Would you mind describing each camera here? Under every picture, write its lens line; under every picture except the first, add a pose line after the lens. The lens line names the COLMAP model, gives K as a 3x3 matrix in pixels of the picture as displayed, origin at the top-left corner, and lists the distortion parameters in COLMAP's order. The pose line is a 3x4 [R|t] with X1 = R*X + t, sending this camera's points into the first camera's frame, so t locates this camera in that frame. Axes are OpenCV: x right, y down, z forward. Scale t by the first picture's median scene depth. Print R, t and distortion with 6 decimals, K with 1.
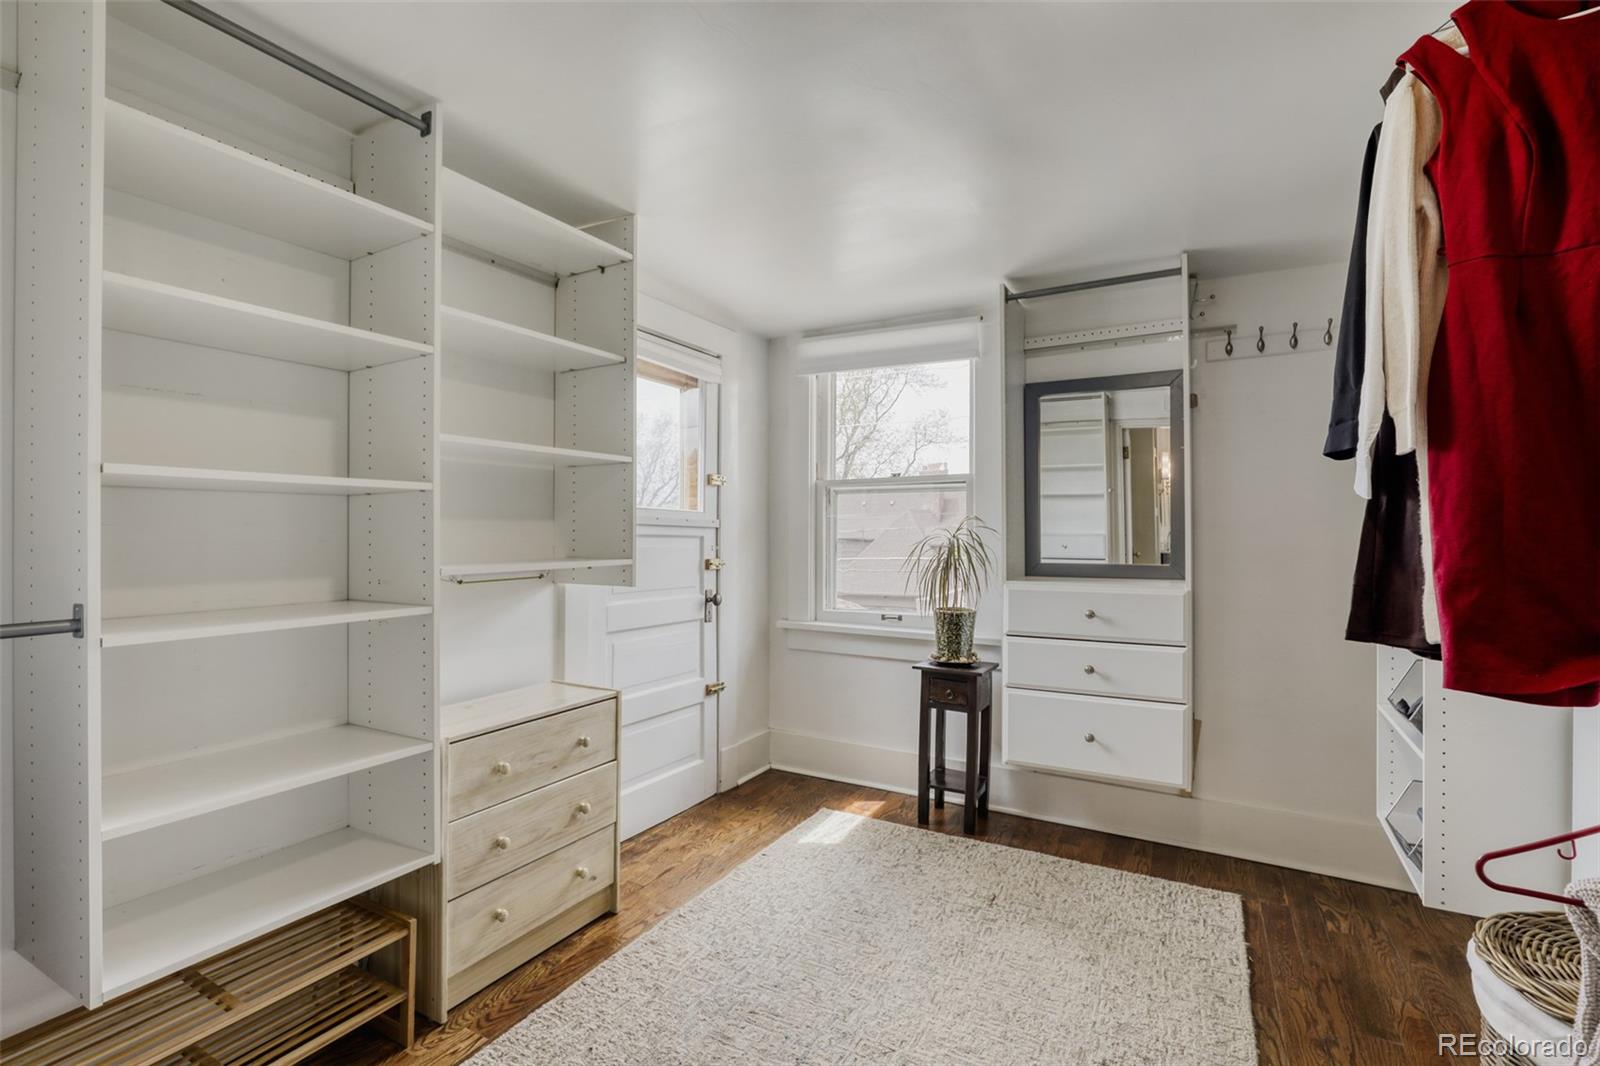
lens RADIAL K [[732.5, 0, 795.4], [0, 732.5, 526.8], [0, 0, 1]] dist [-0.020575, 0.002307]
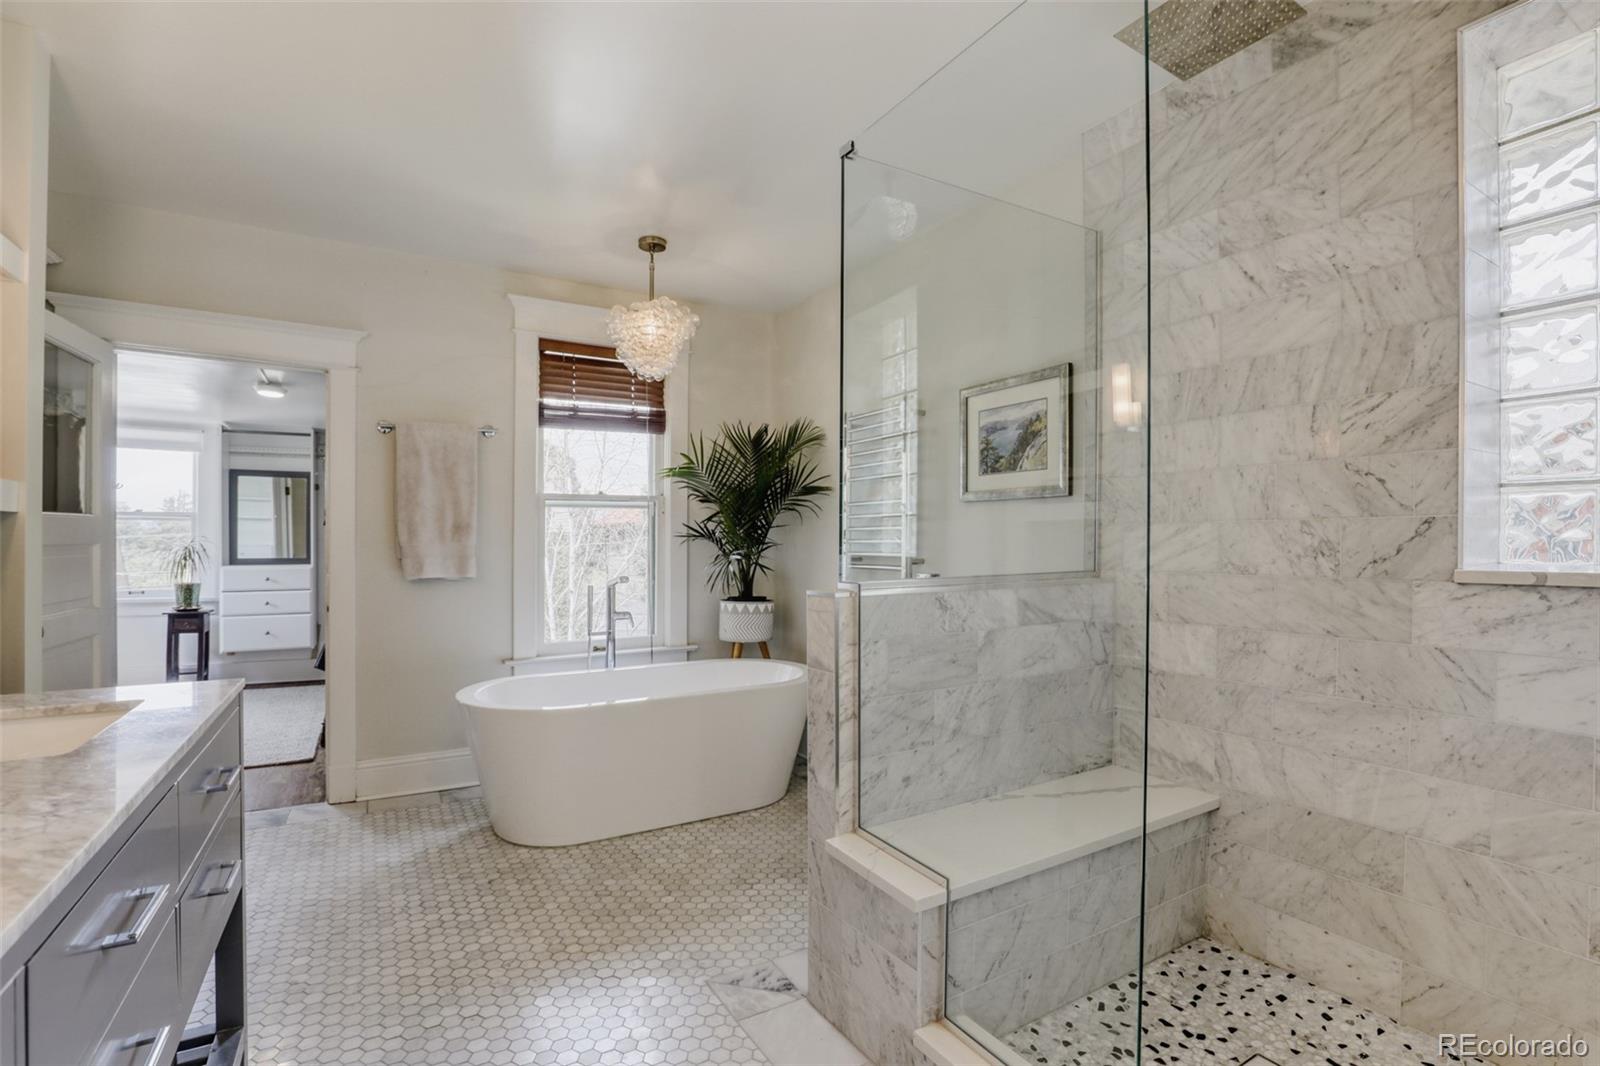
lens RADIAL K [[732.5, 0, 793.8], [0, 732.5, 531.4], [0, 0, 1]] dist [-0.020575, 0.002307]
pose [[0.516164, 0.009324, 0.856439, -0.609382], [-0.013210, 0.999908, -0.002924, -0.040987], [-0.856388, -0.009804, 0.516240, -1.399452]]
